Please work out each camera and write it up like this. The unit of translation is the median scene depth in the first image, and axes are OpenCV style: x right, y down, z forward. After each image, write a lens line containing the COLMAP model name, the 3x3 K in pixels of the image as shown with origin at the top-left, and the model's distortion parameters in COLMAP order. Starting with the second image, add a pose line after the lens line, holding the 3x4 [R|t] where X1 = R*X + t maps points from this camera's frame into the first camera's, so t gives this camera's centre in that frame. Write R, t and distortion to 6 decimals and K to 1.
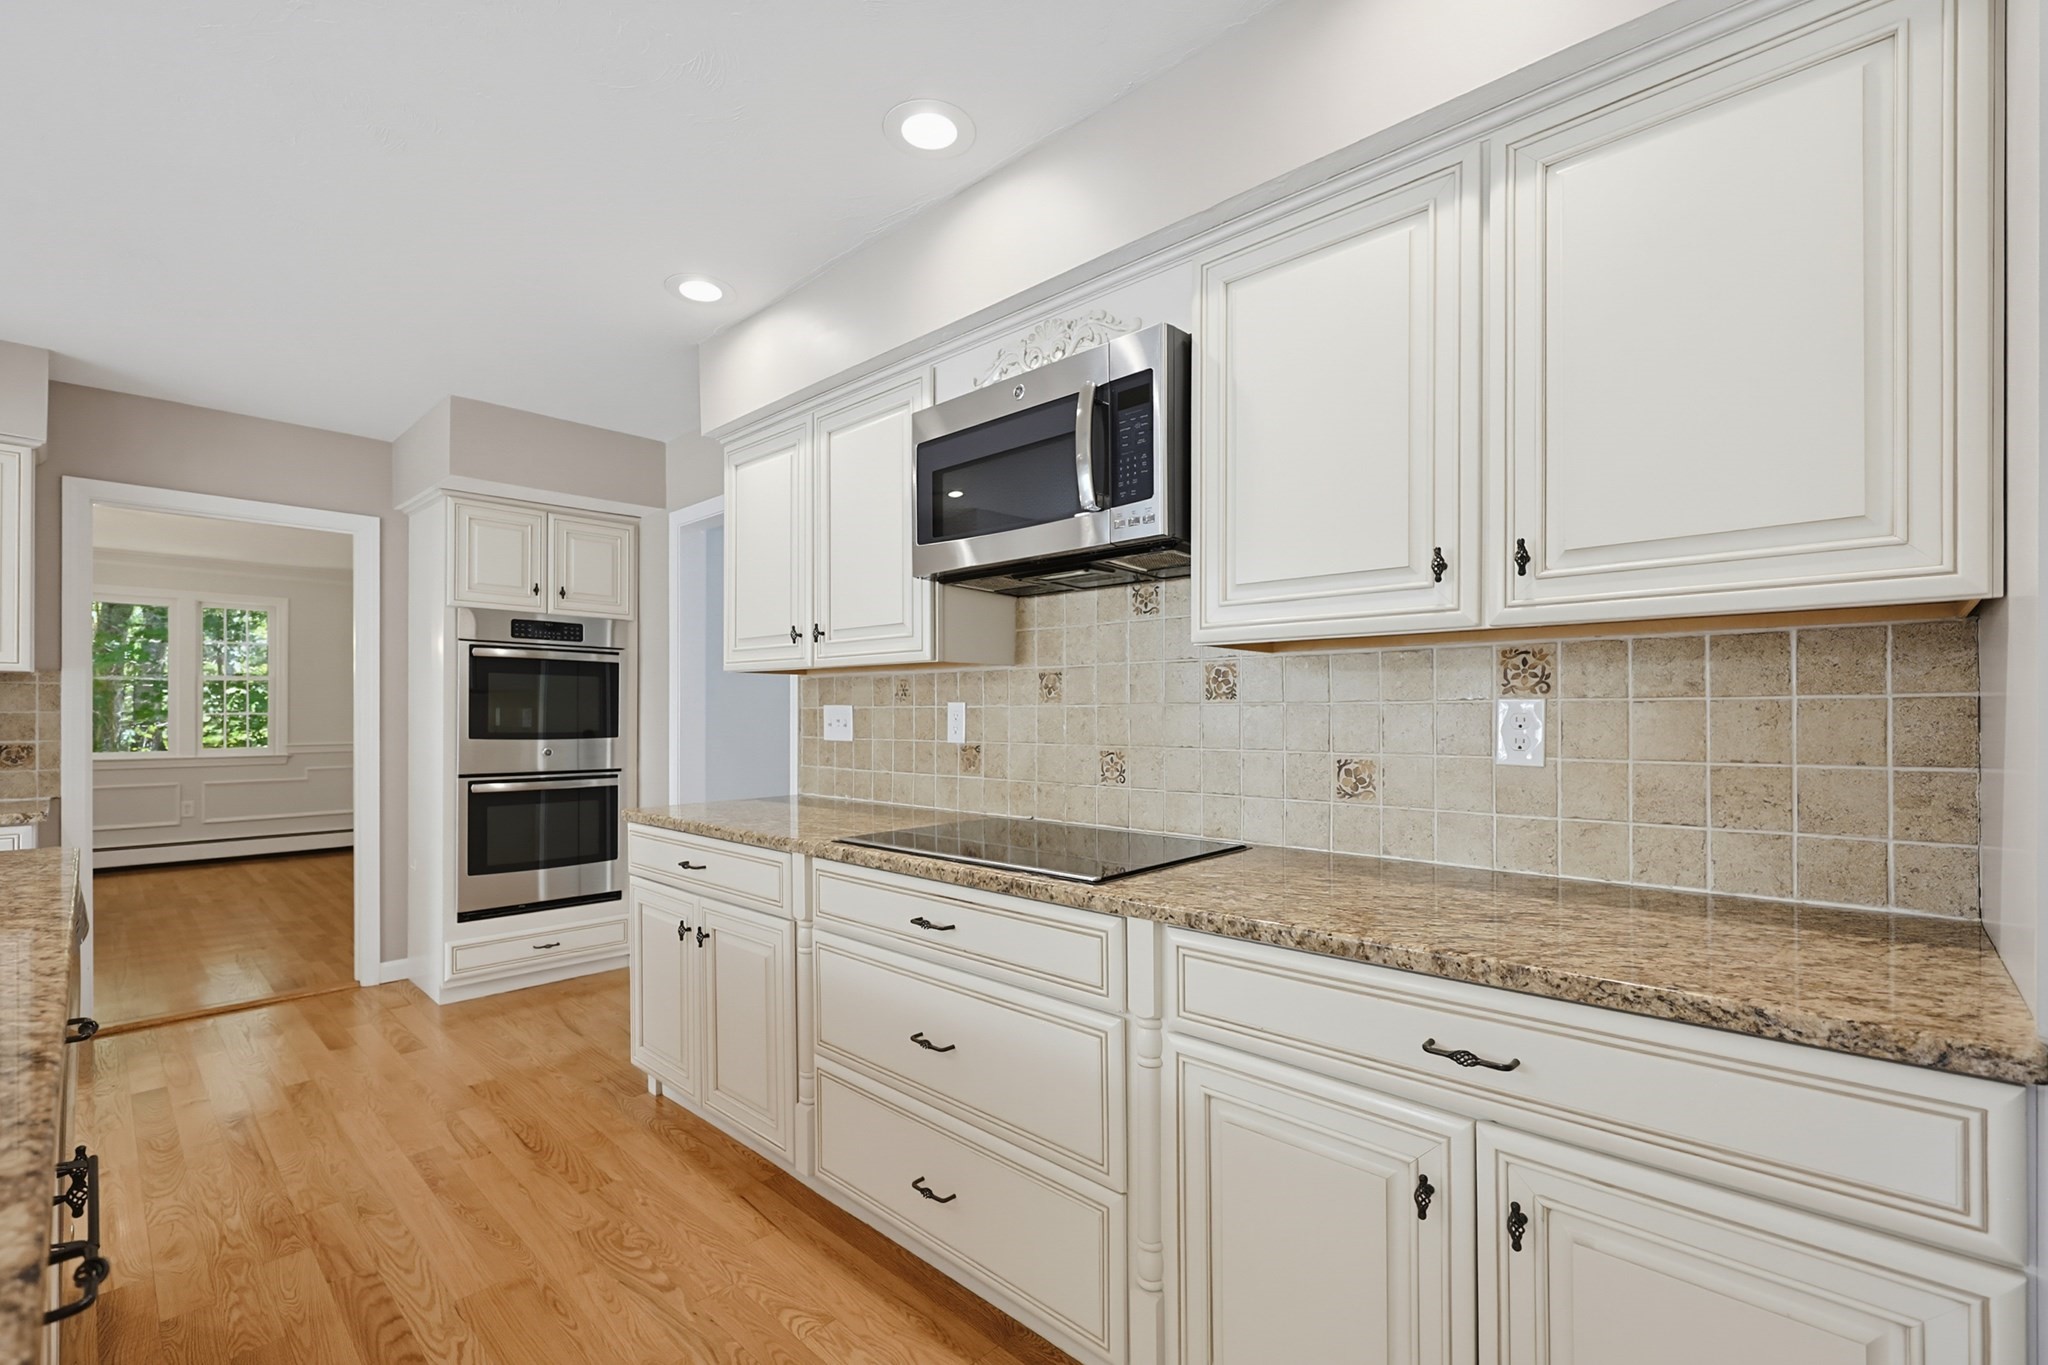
lens RADIAL K [[889.5, 0, 1023.2], [0, 889.5, 704.6], [0, 0, 1]] dist [0.016219, 0.000020]
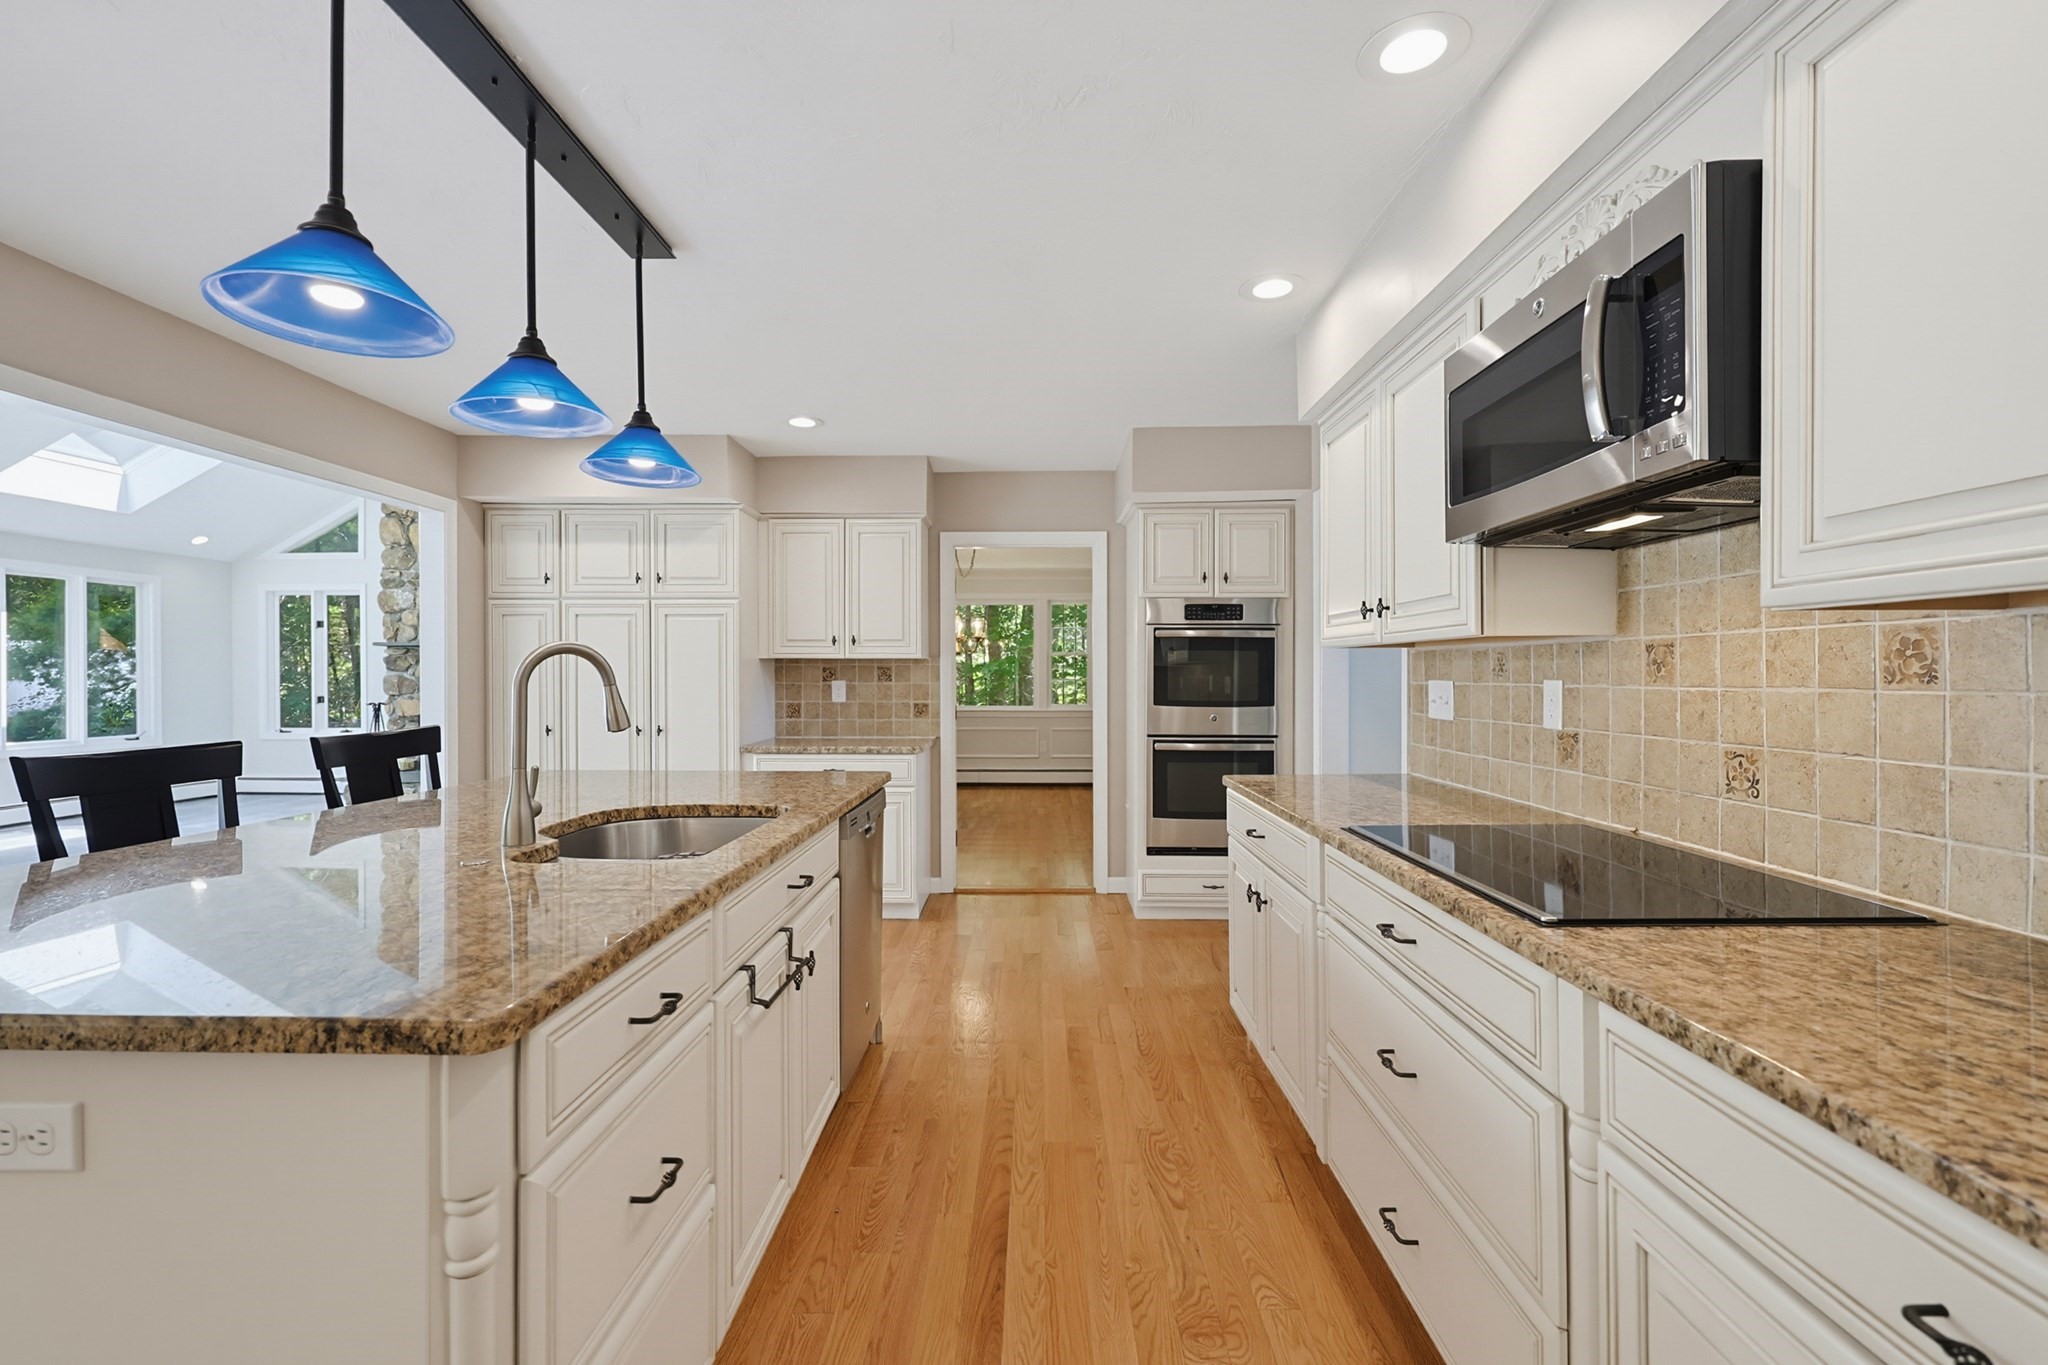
lens RADIAL K [[887.4, 0, 1031.5], [0, 887.4, 668.4], [0, 0, 1]] dist [-0.000468, 0.000015]
pose [[0.680910, -0.004173, -0.732355, 0.206136], [0.005360, 0.999985, -0.000714, -0.016030], [0.732348, -0.003439, 0.680922, 0.077893]]
